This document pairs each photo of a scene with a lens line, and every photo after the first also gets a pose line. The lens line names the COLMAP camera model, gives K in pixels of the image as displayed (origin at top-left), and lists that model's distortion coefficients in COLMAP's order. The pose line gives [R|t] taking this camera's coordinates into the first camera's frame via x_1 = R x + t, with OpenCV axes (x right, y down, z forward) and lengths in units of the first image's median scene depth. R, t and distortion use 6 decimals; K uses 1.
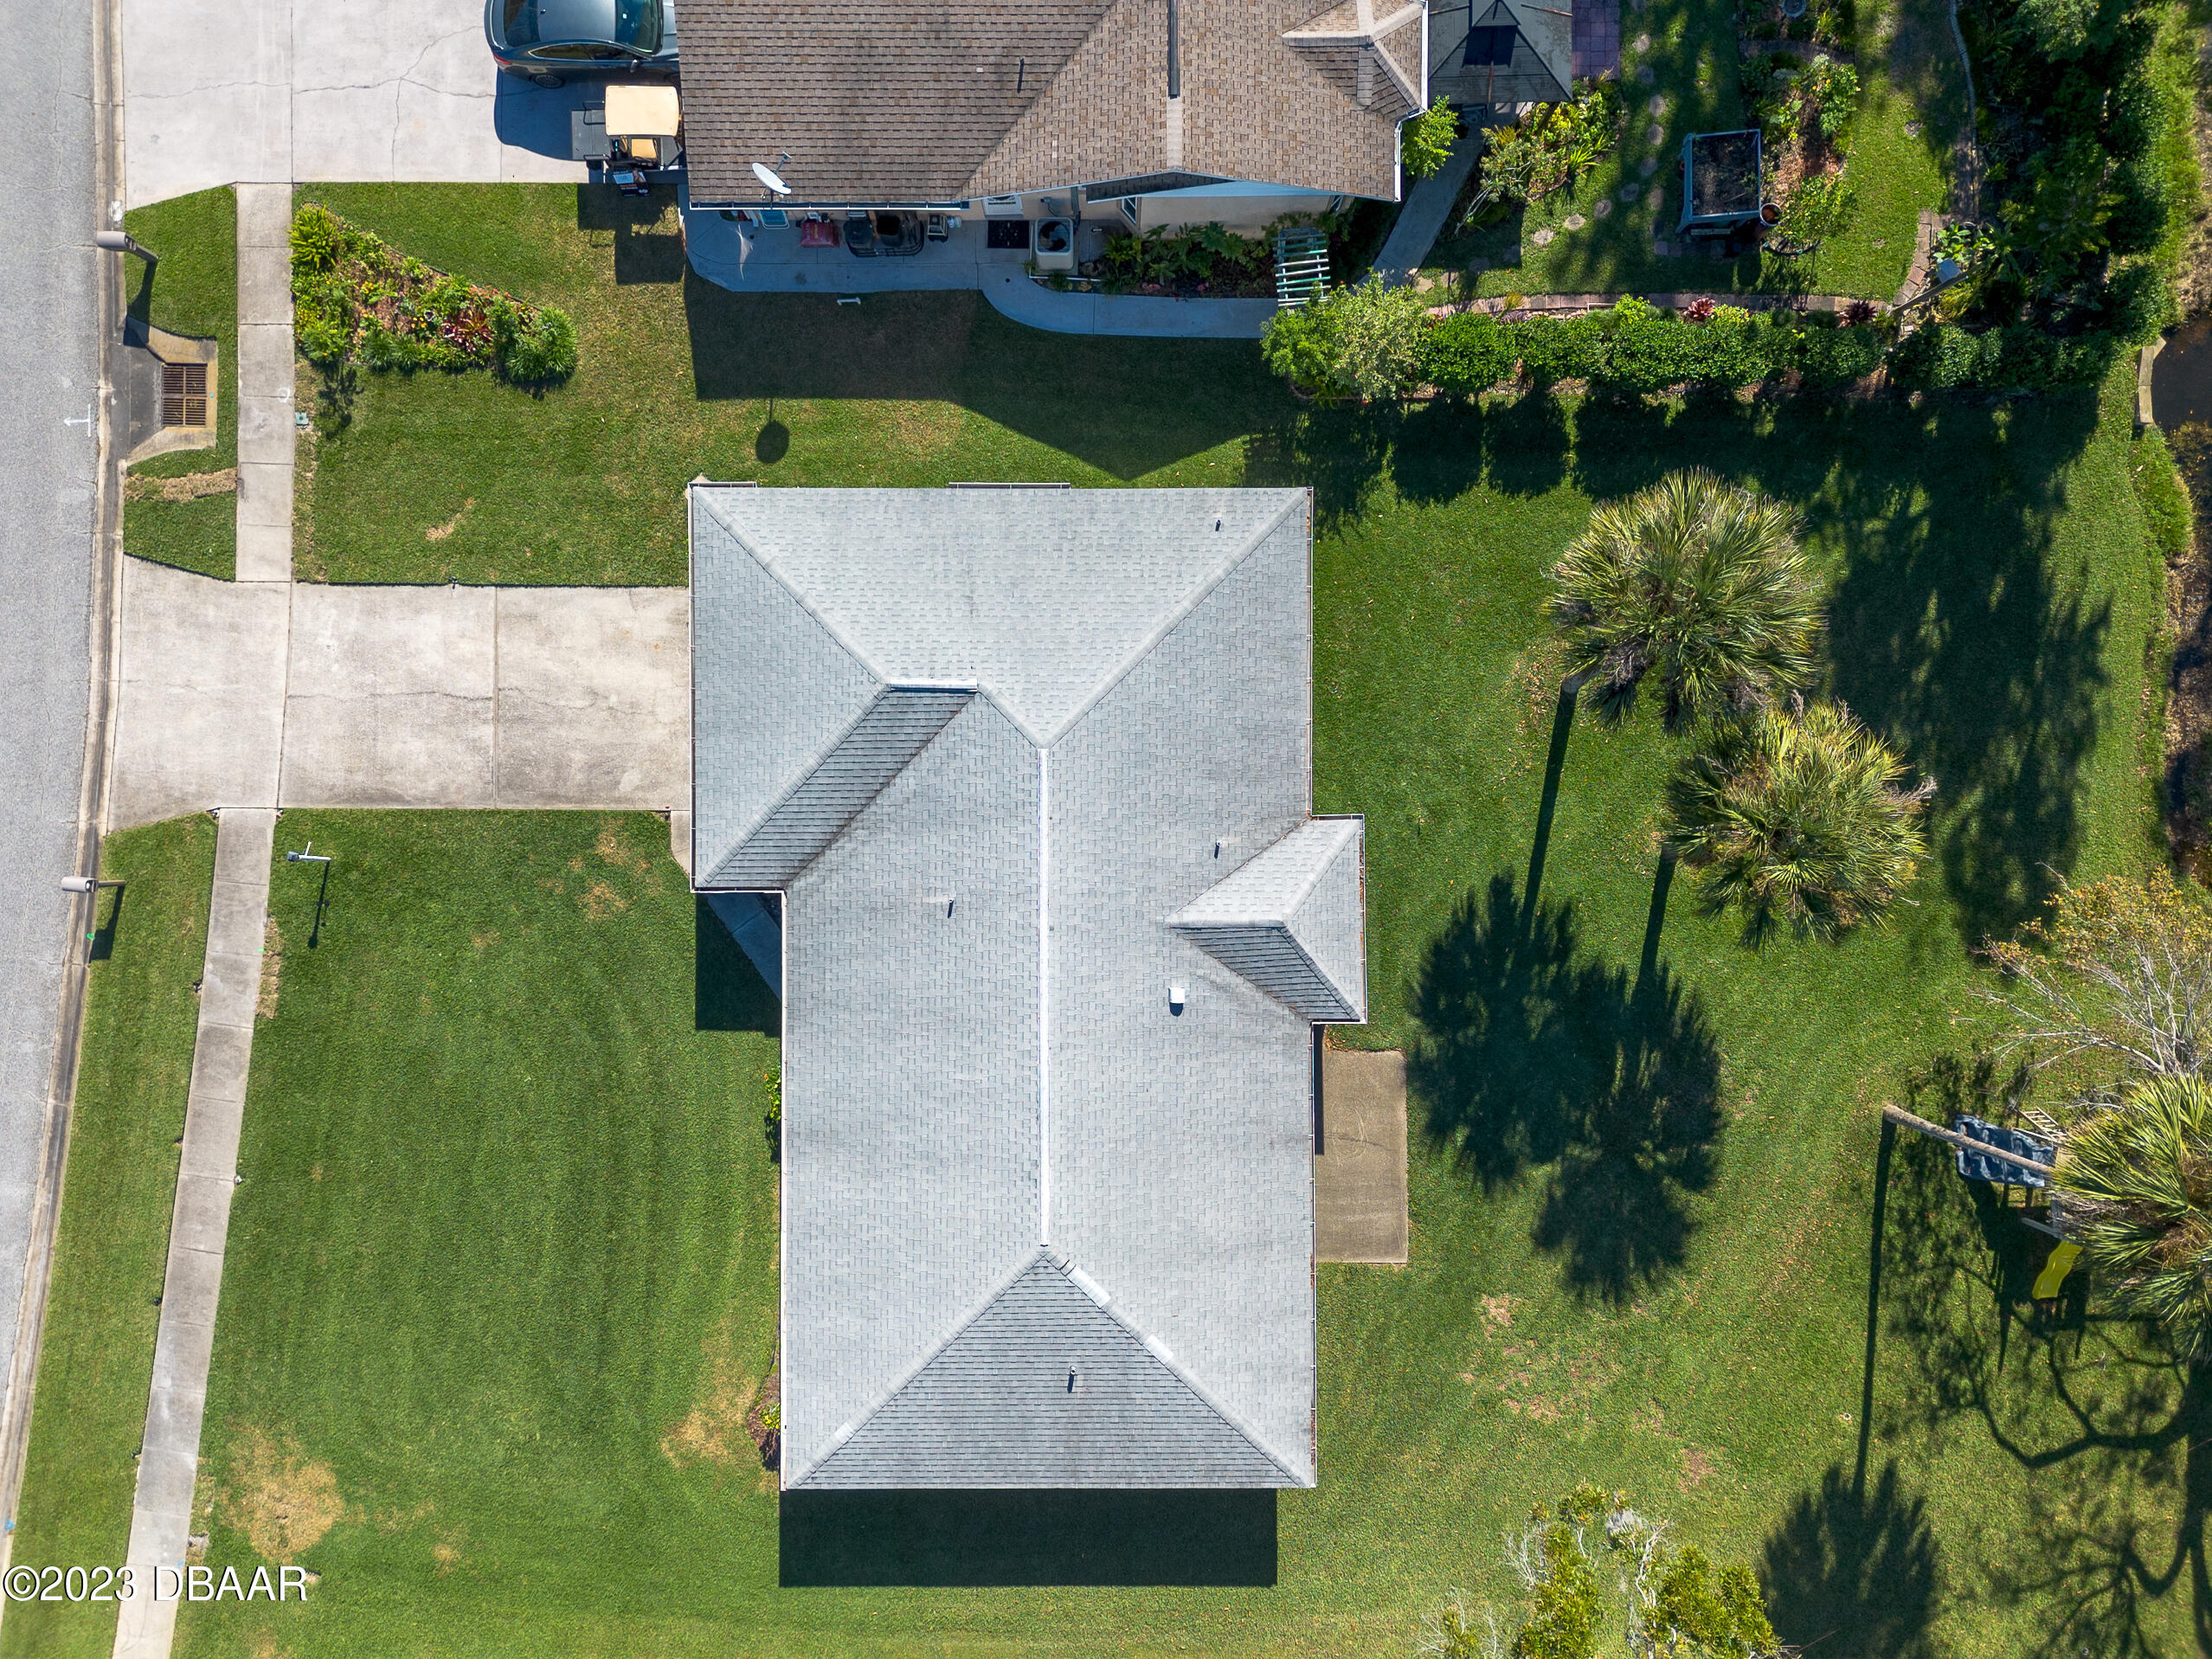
lens RADIAL K [[1560.2, 0, 1106.0], [0, 1560.2, 829.5], [0, 0, 1]] dist [0.068238, -0.064531]
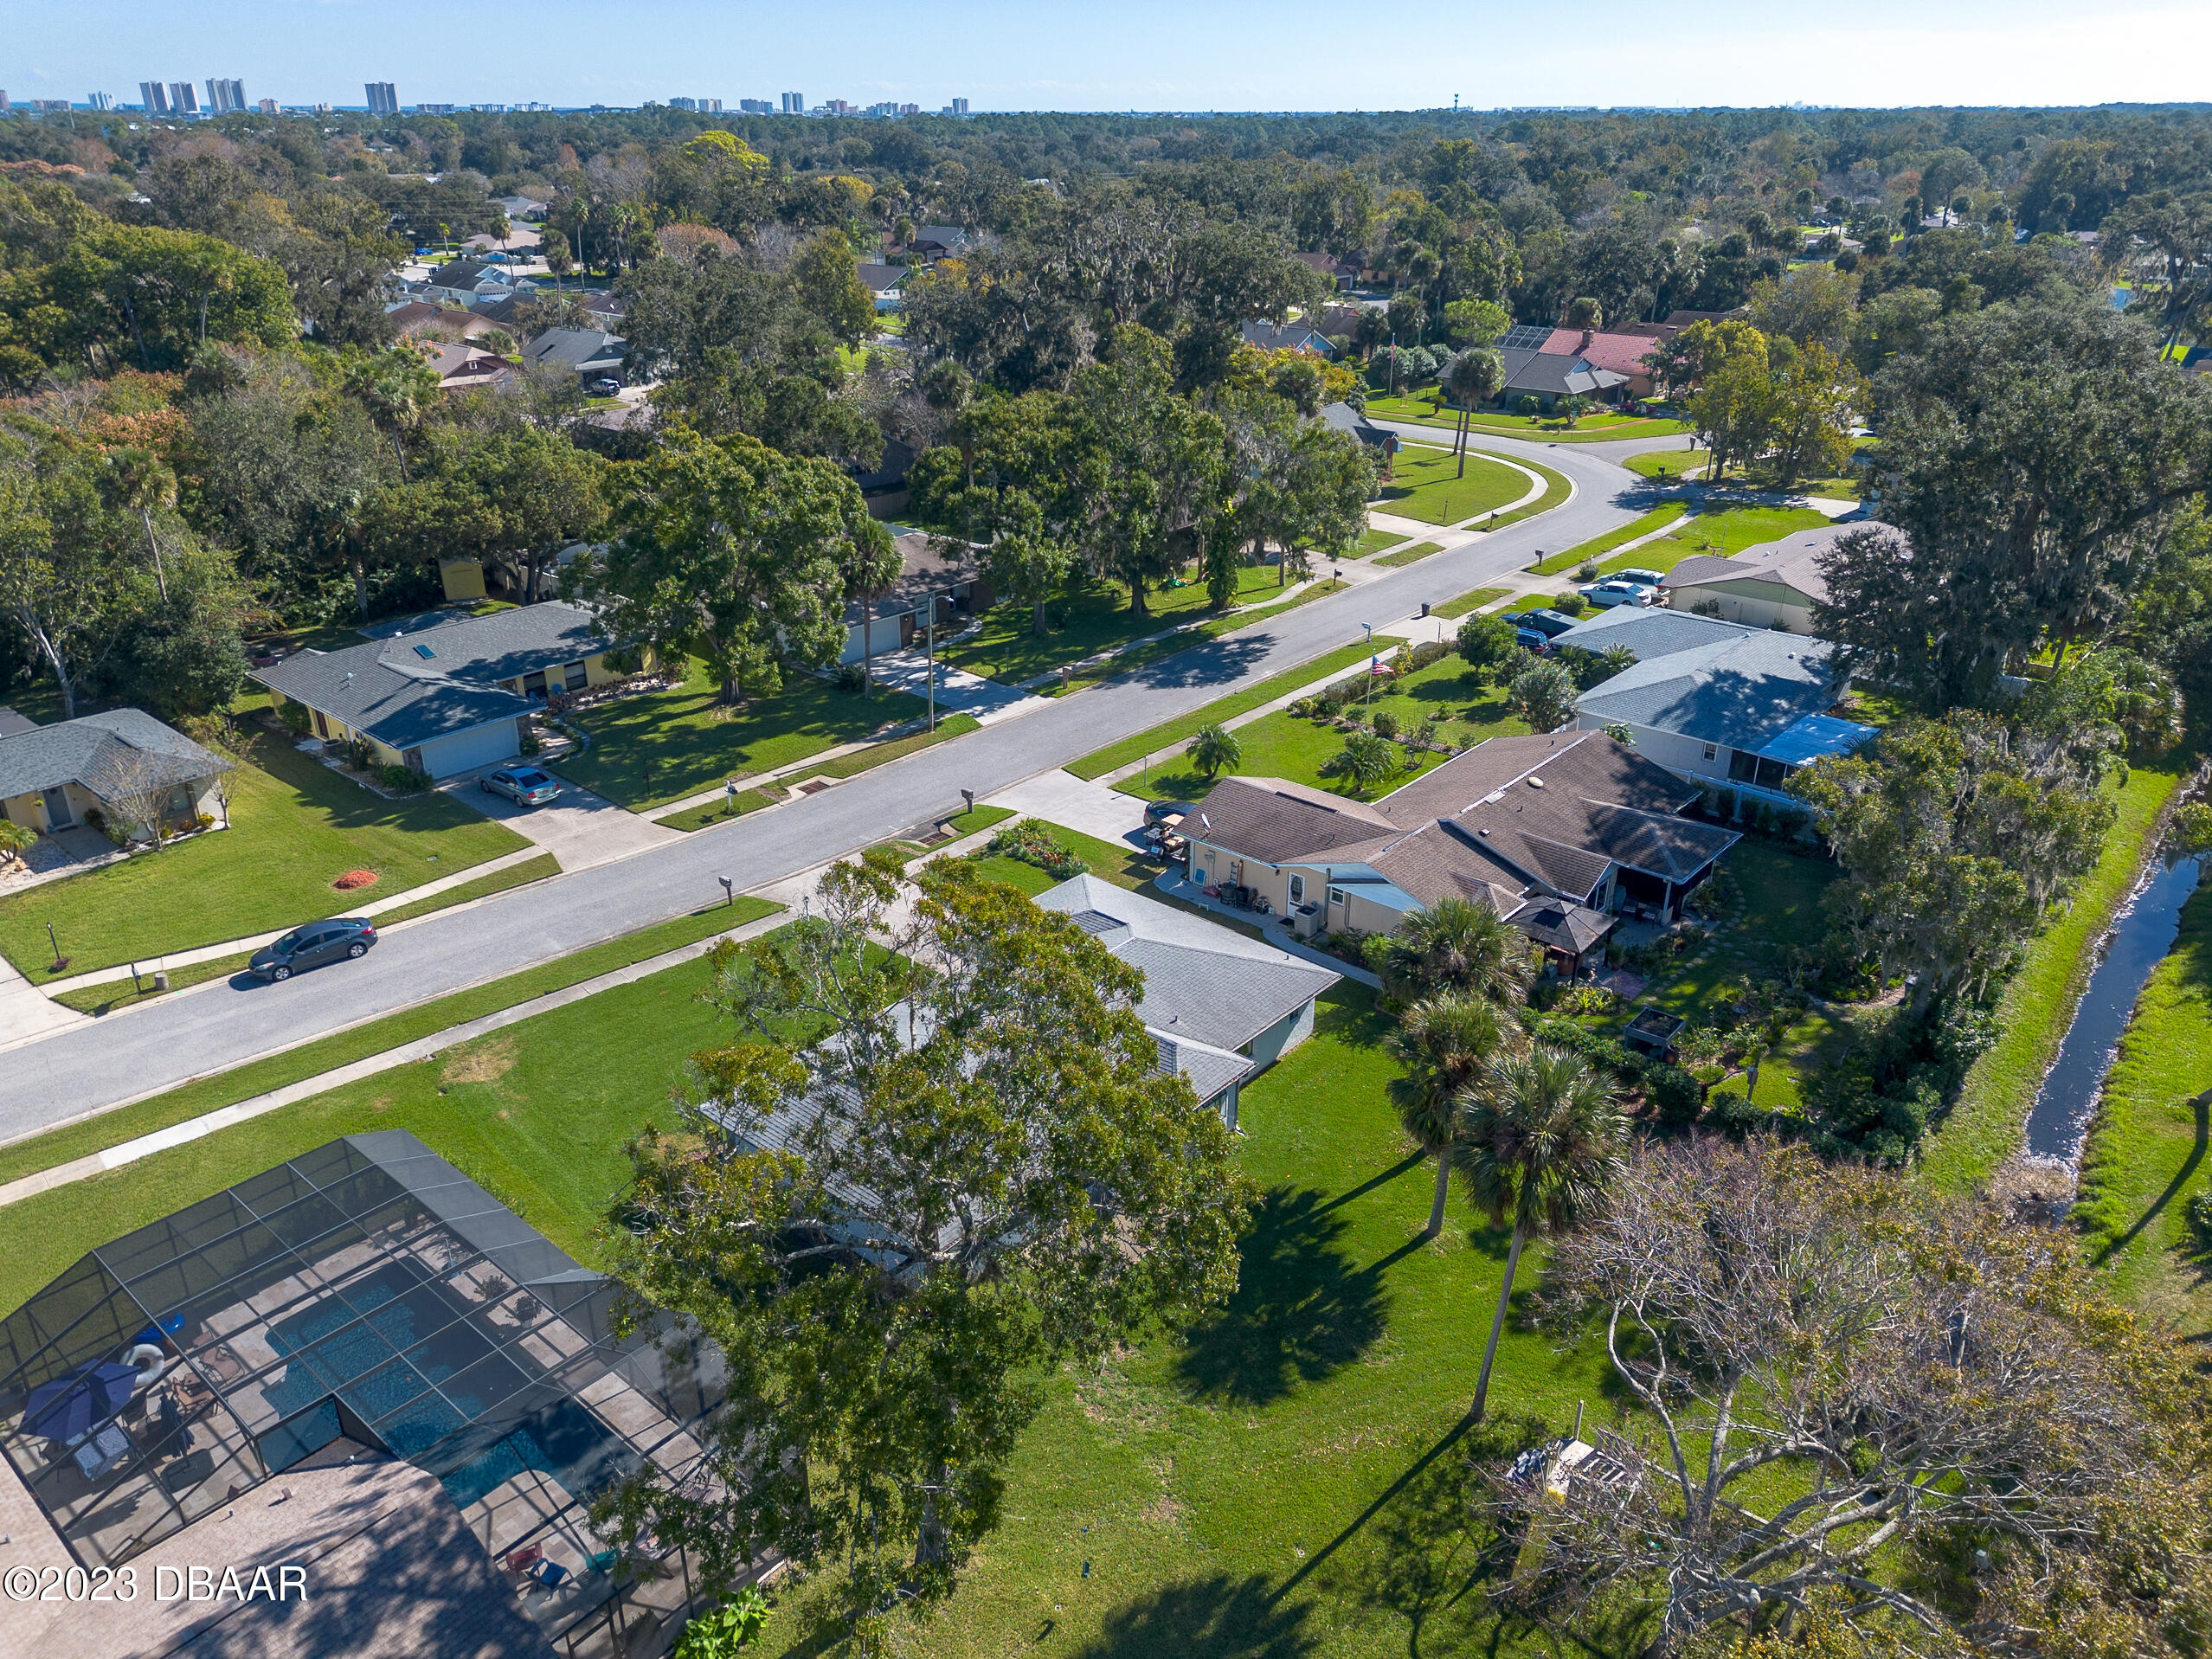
lens RADIAL K [[1557.1, 0, 1106.0], [0, 1557.1, 829.5], [0, 0, 1]] dist [0.087720, -0.080781]
pose [[0.753130, 0.278354, -0.596082, 0.867786], [-0.657867, 0.315181, -0.684012, 1.034652], [-0.002523, 0.907292, 0.420493, 0.097890]]
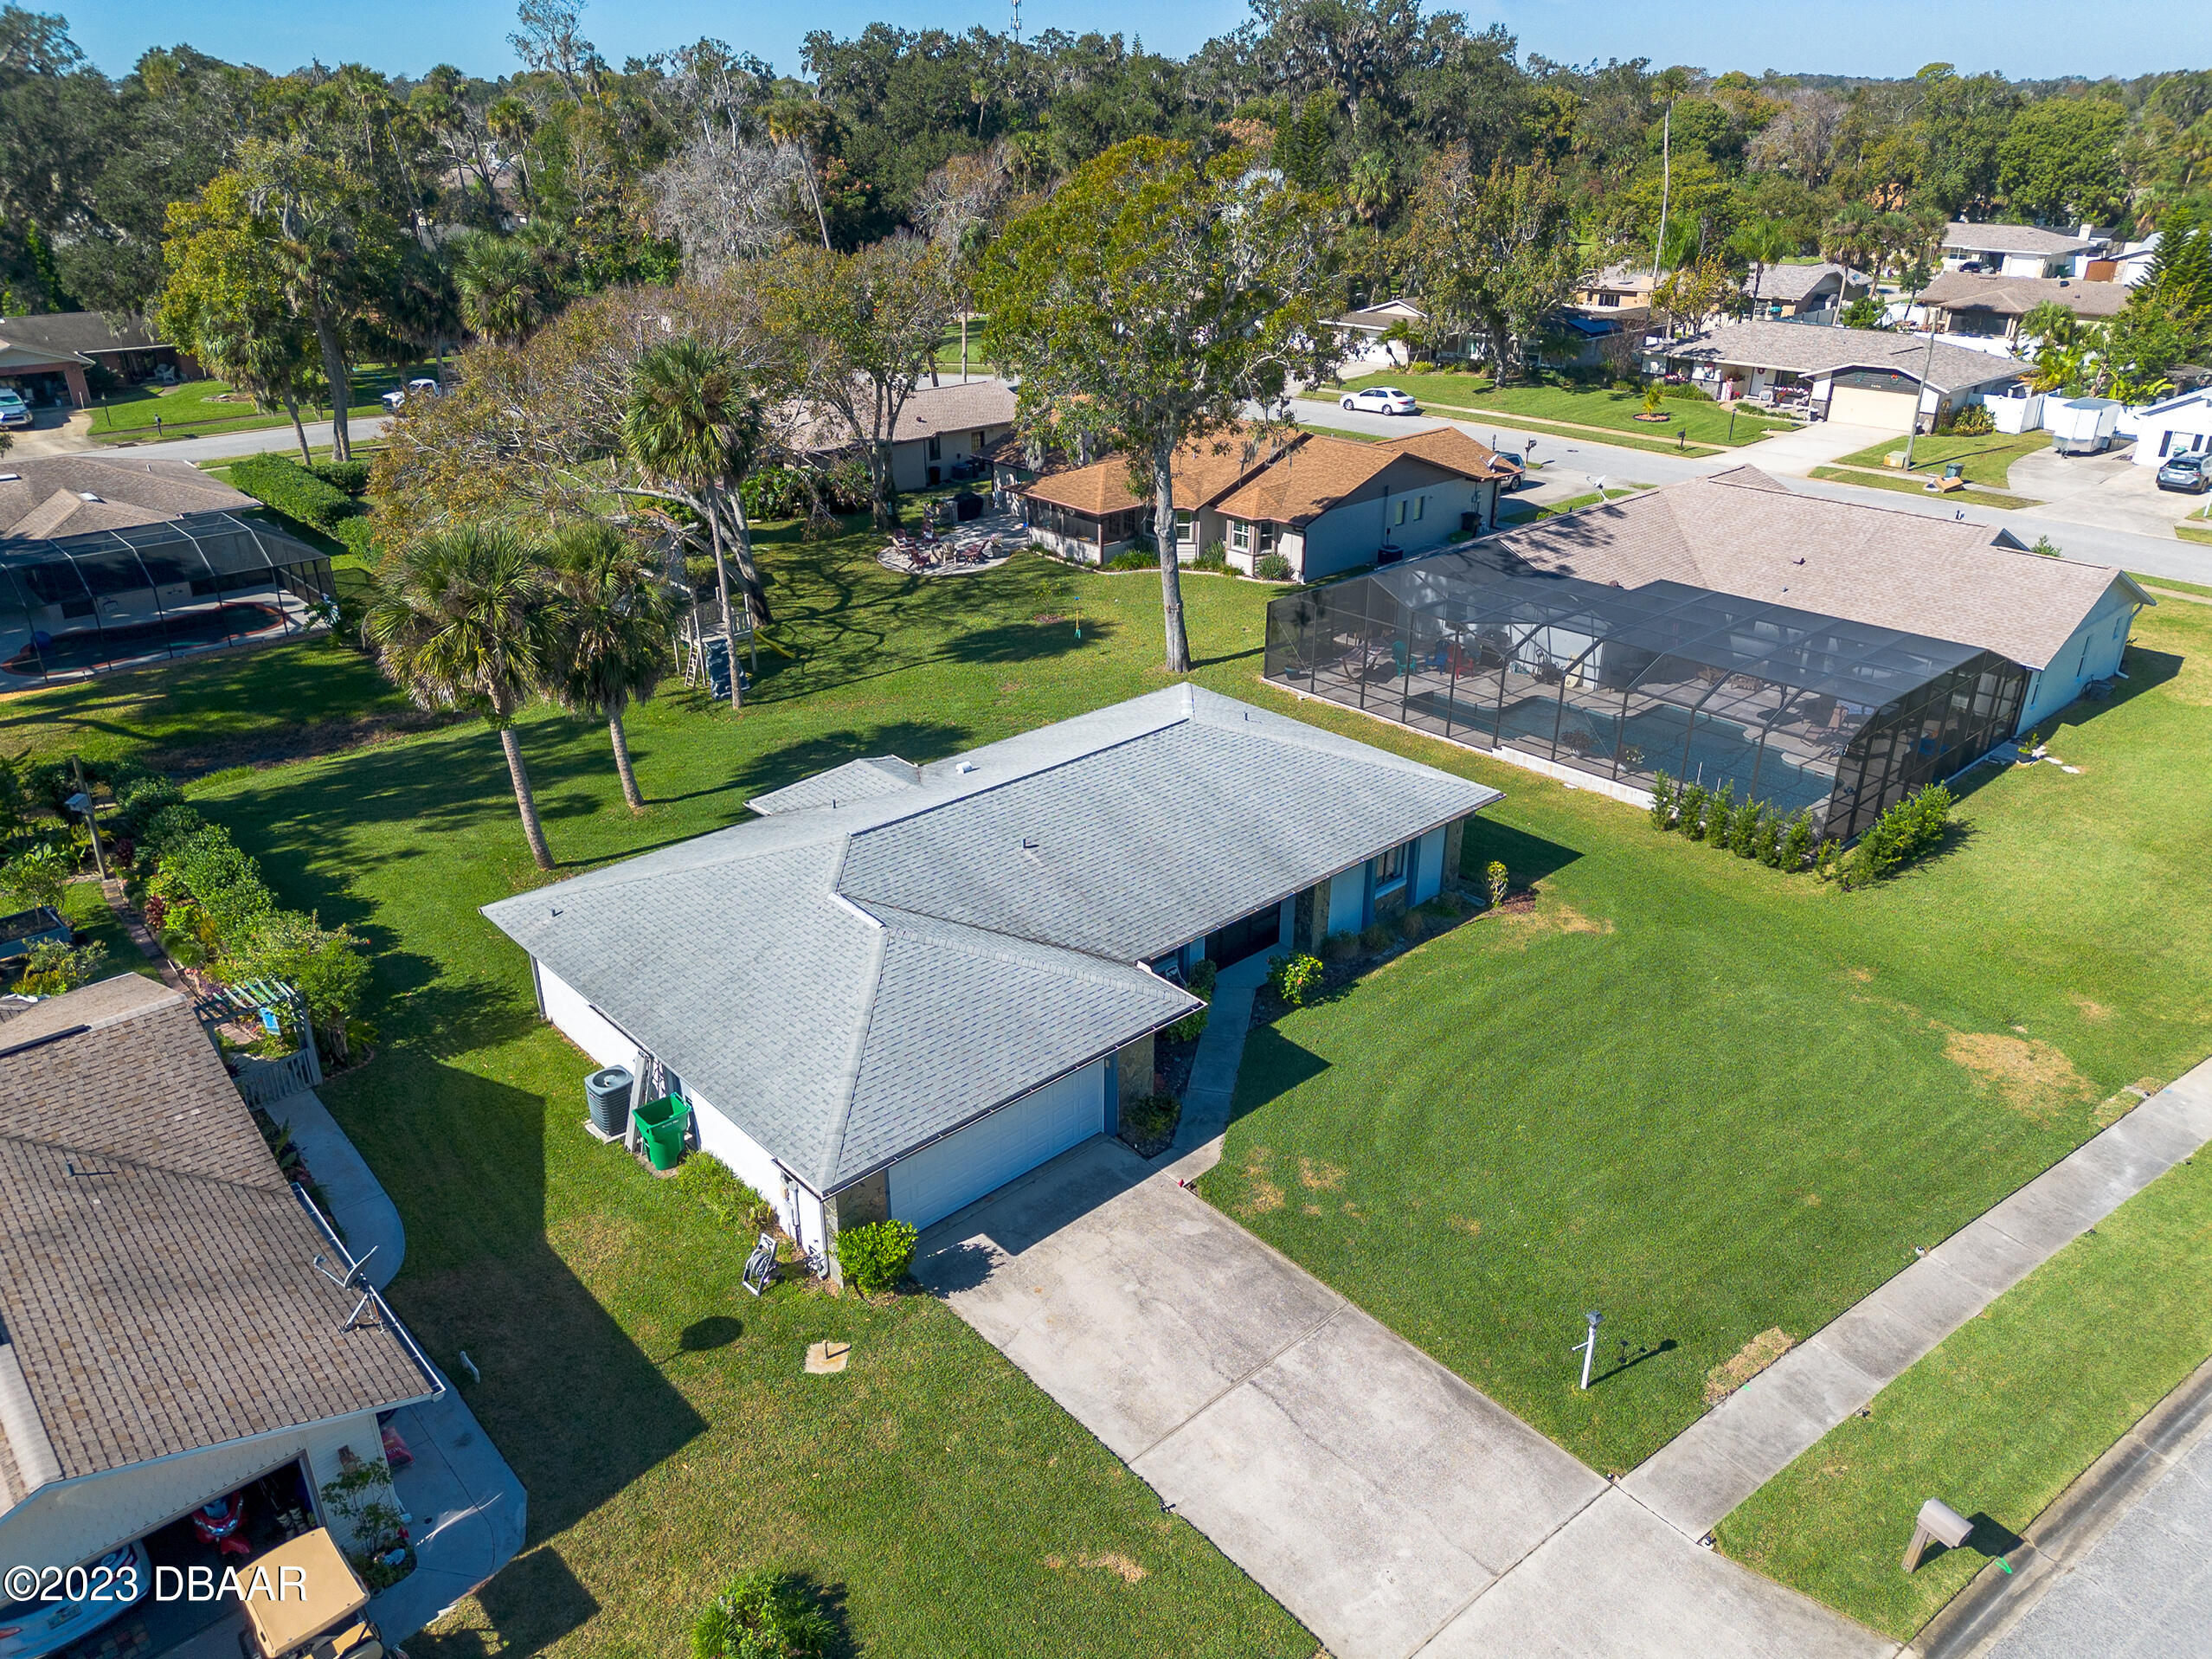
lens RADIAL K [[1560.2, 0, 1106.0], [0, 1560.2, 829.5], [0, 0, 1]] dist [0.068238, -0.064531]
pose [[-0.672187, -0.309707, 0.672492, -0.737983], [0.740381, -0.281970, 0.610188, -0.482897], [0.000644, 0.908061, 0.418838, 0.495425]]
